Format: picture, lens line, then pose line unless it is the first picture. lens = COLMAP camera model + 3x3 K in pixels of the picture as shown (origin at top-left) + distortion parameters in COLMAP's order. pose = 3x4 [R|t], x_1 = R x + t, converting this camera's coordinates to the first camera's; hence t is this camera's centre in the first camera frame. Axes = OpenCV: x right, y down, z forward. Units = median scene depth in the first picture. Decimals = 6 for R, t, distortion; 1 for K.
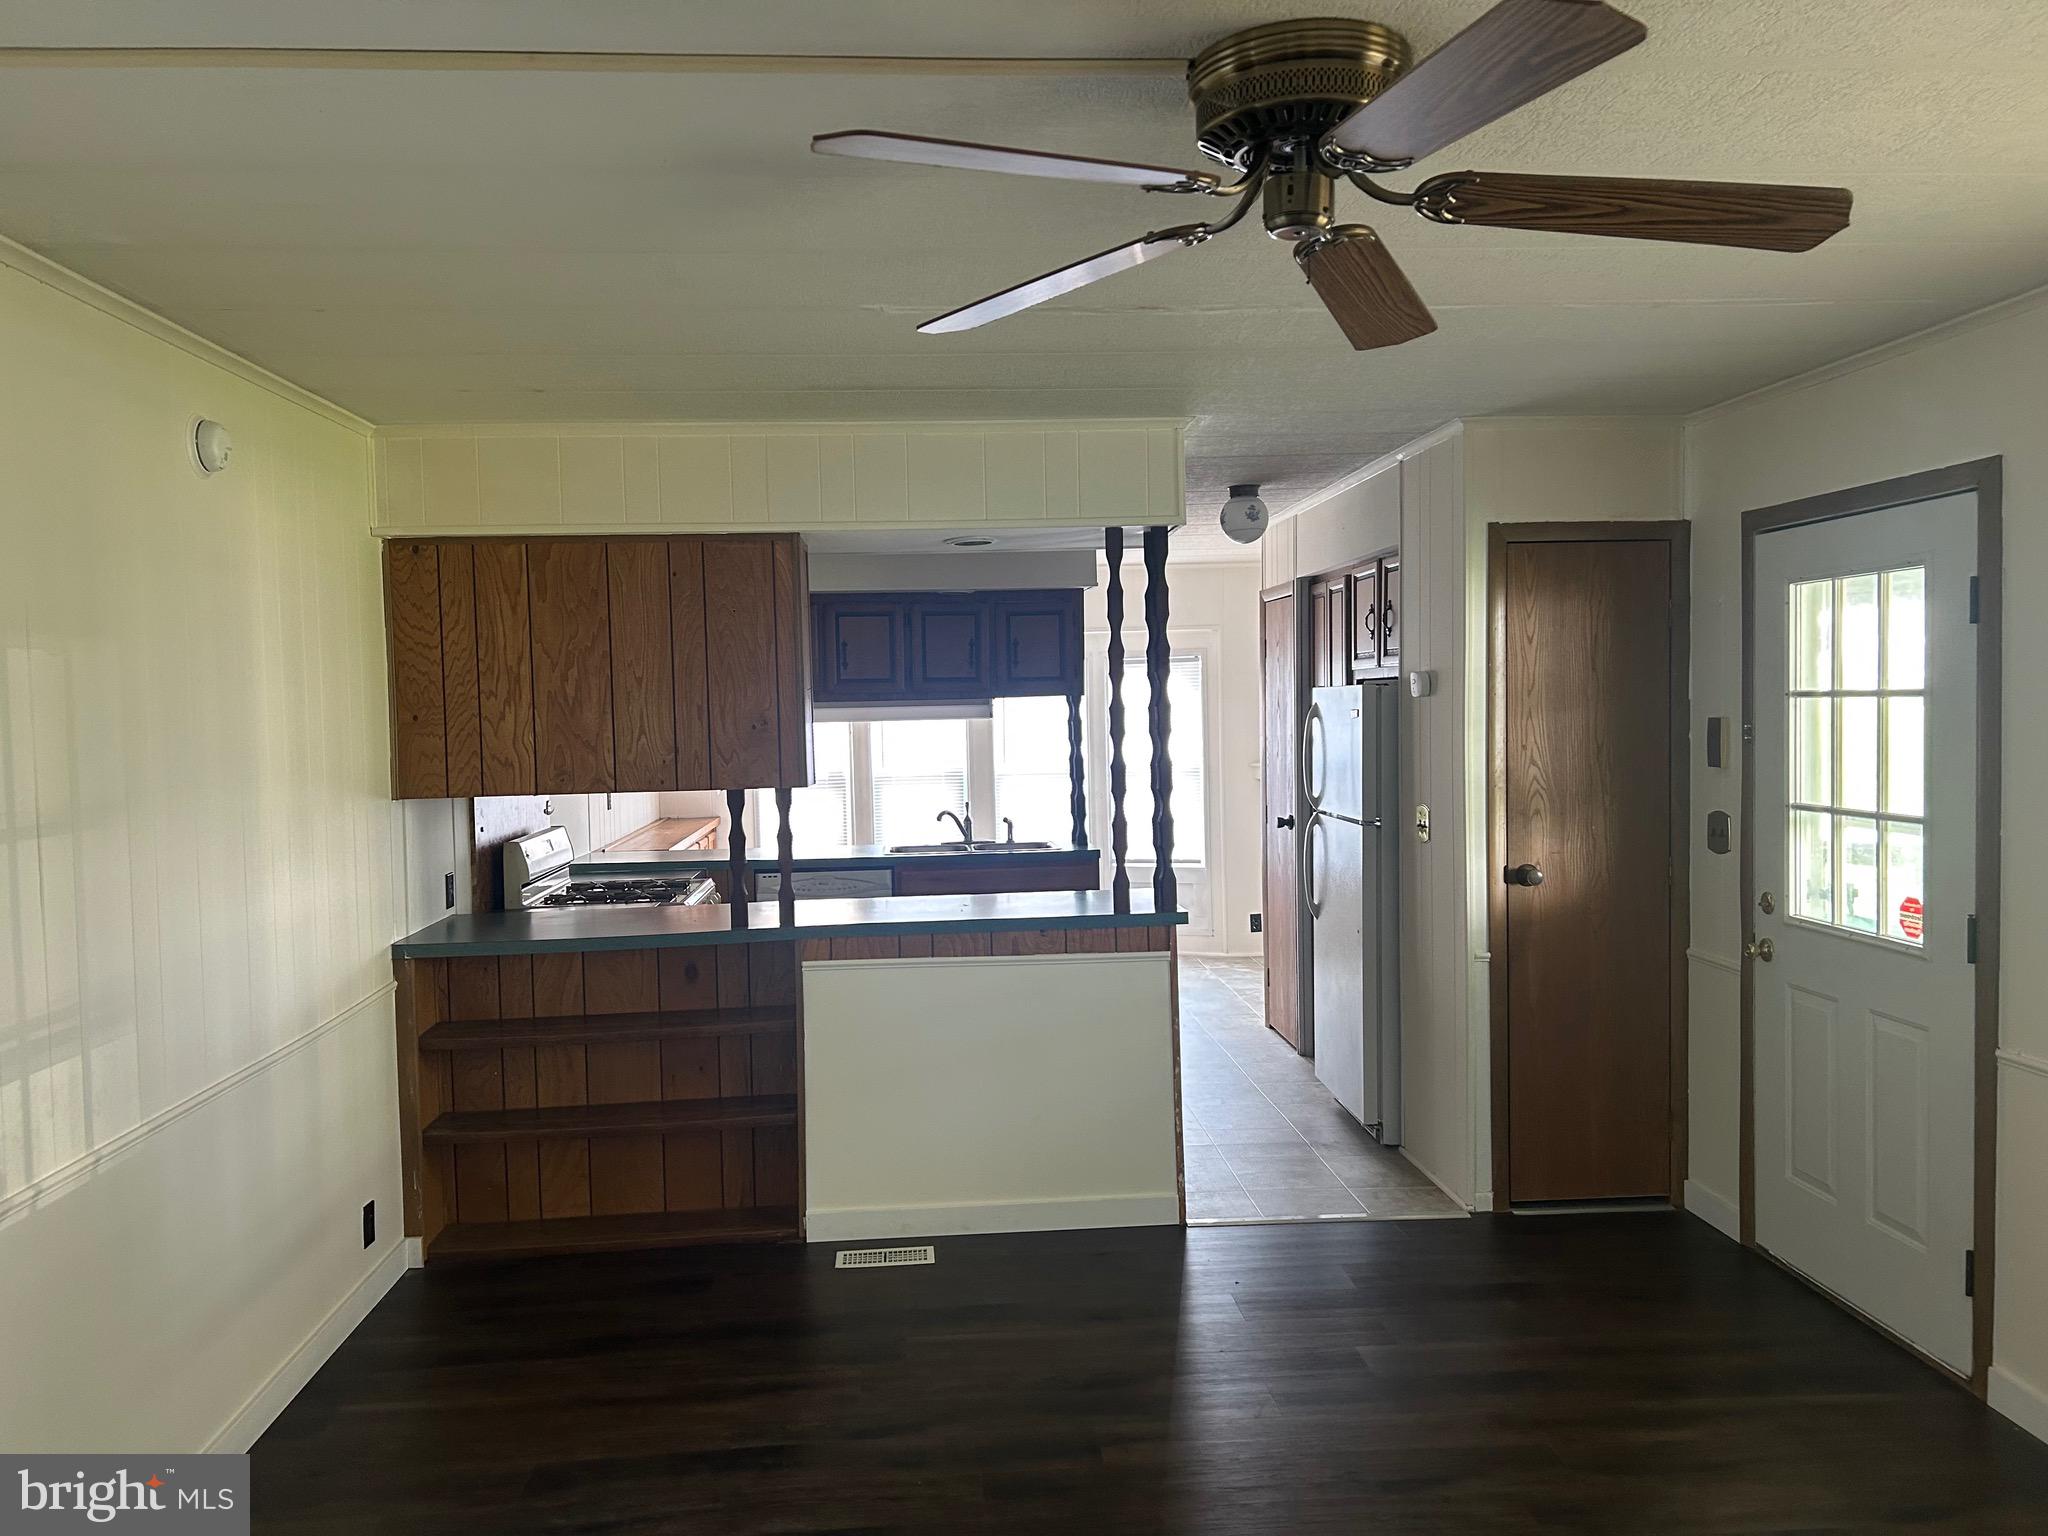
lens RADIAL K [[1543.1, 0, 1024.7], [0, 1543.1, 746.2], [0, 0, 1]] dist [0.056784, -0.057762]
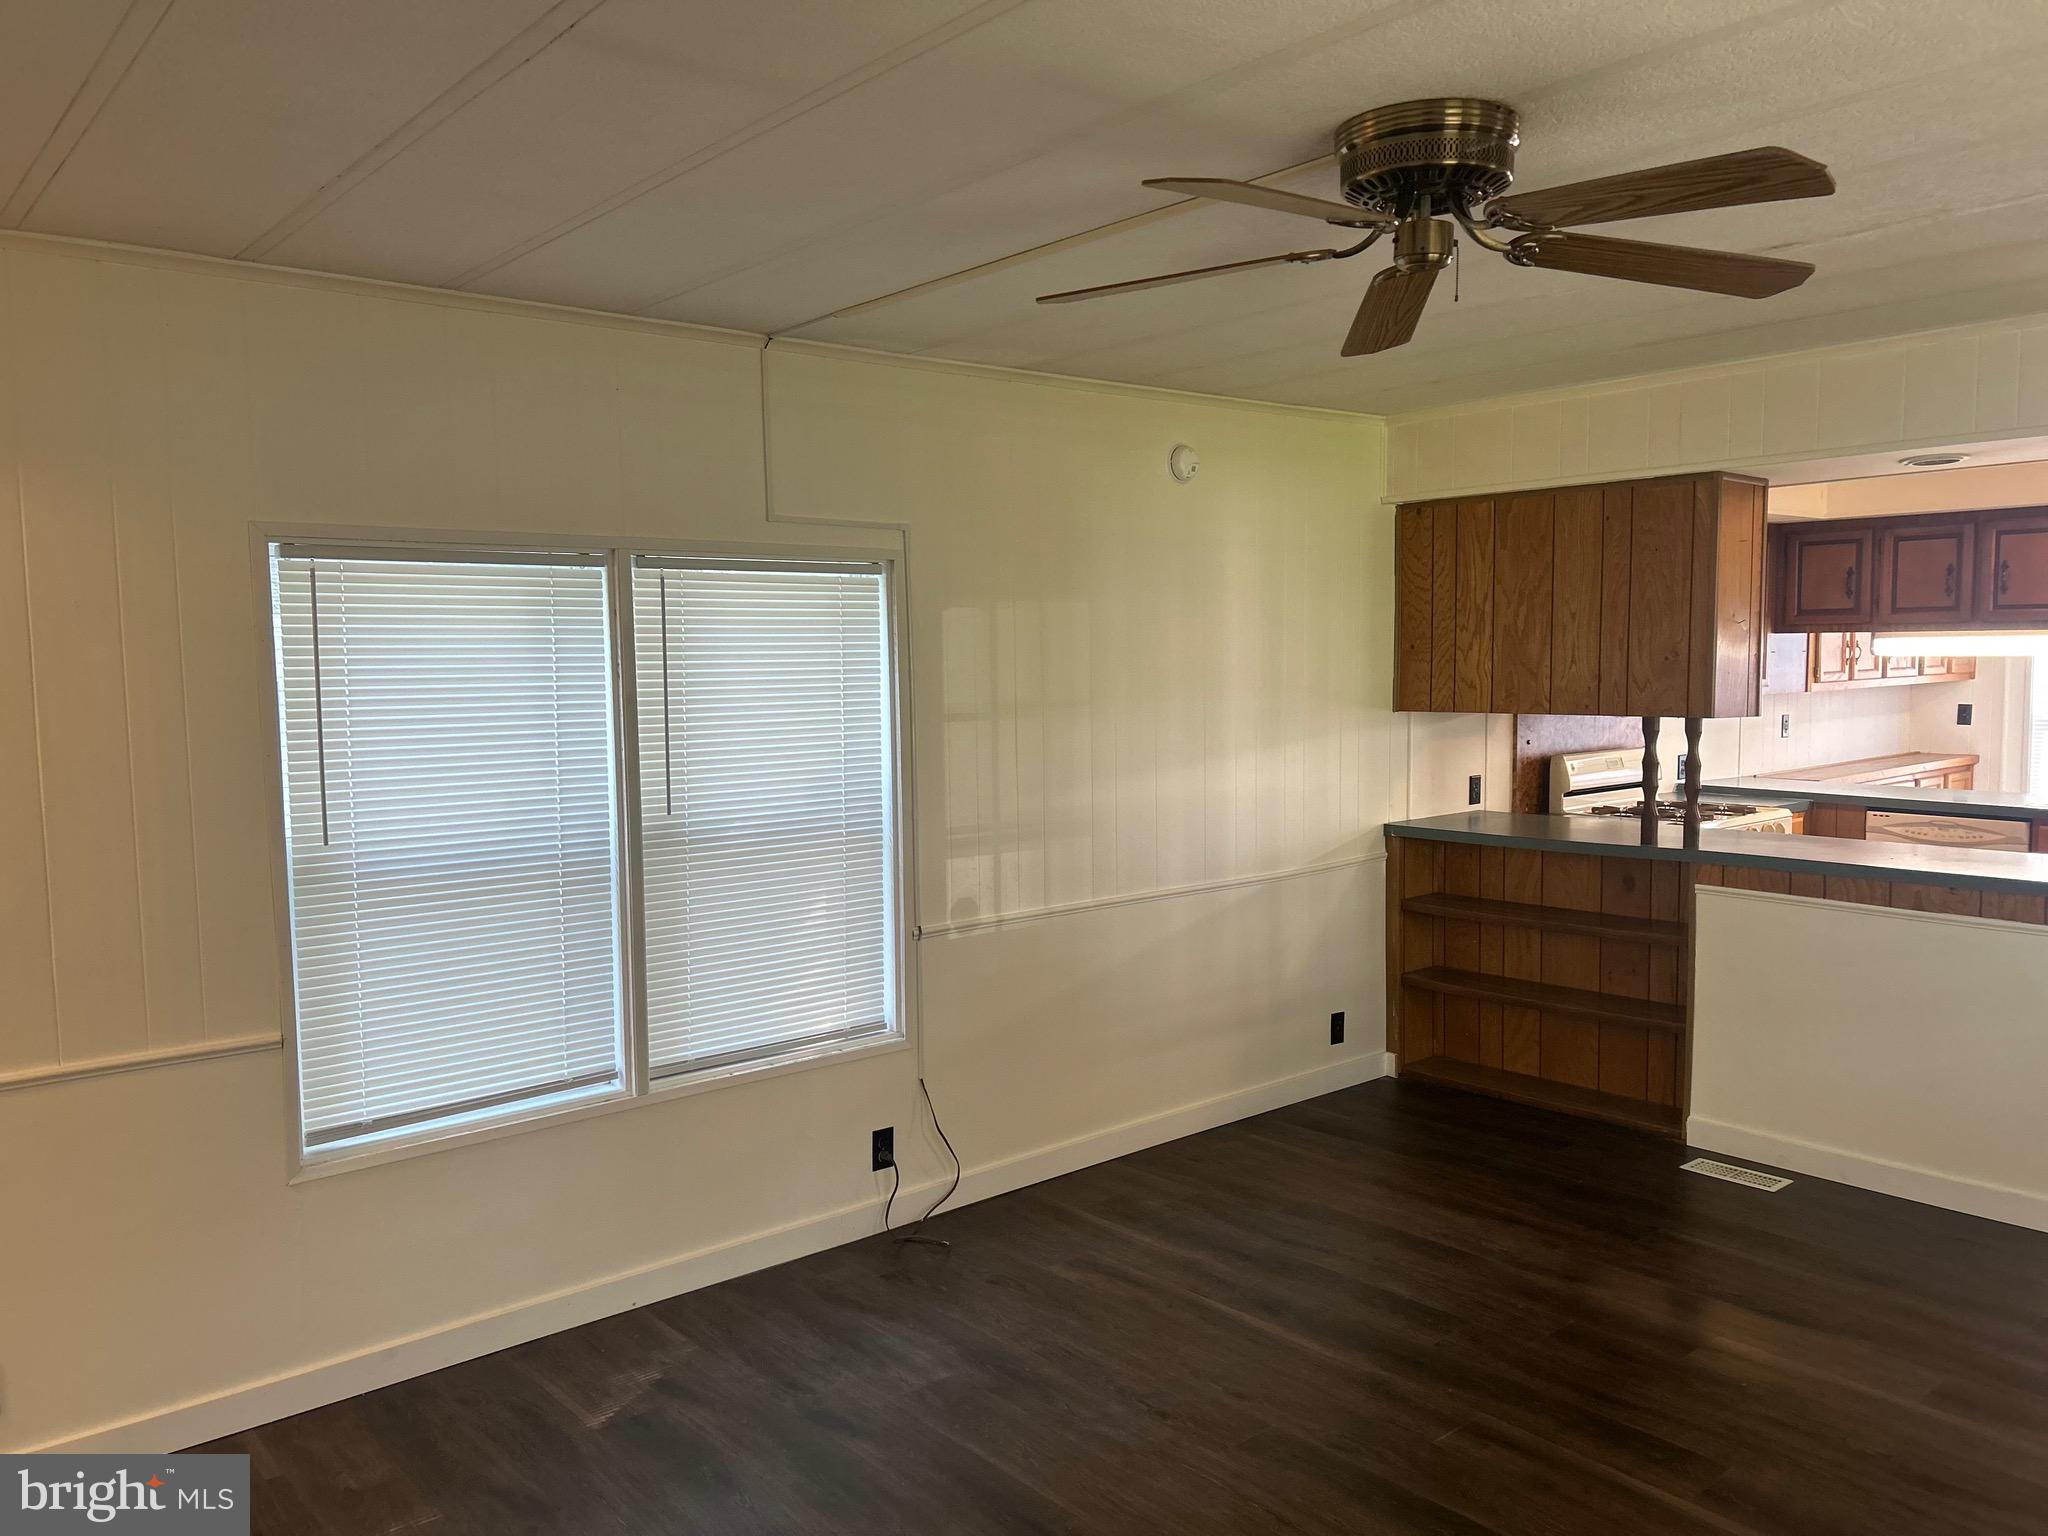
lens RADIAL K [[1543.1, 0, 1022.9], [0, 1543.1, 770.0], [0, 0, 1]] dist [0.056784, -0.057762]
pose [[0.585273, 0.078452, -0.807032, 0.437613], [-0.024084, 0.996551, 0.079409, -0.010834], [0.810479, -0.027039, 0.585144, 0.011275]]
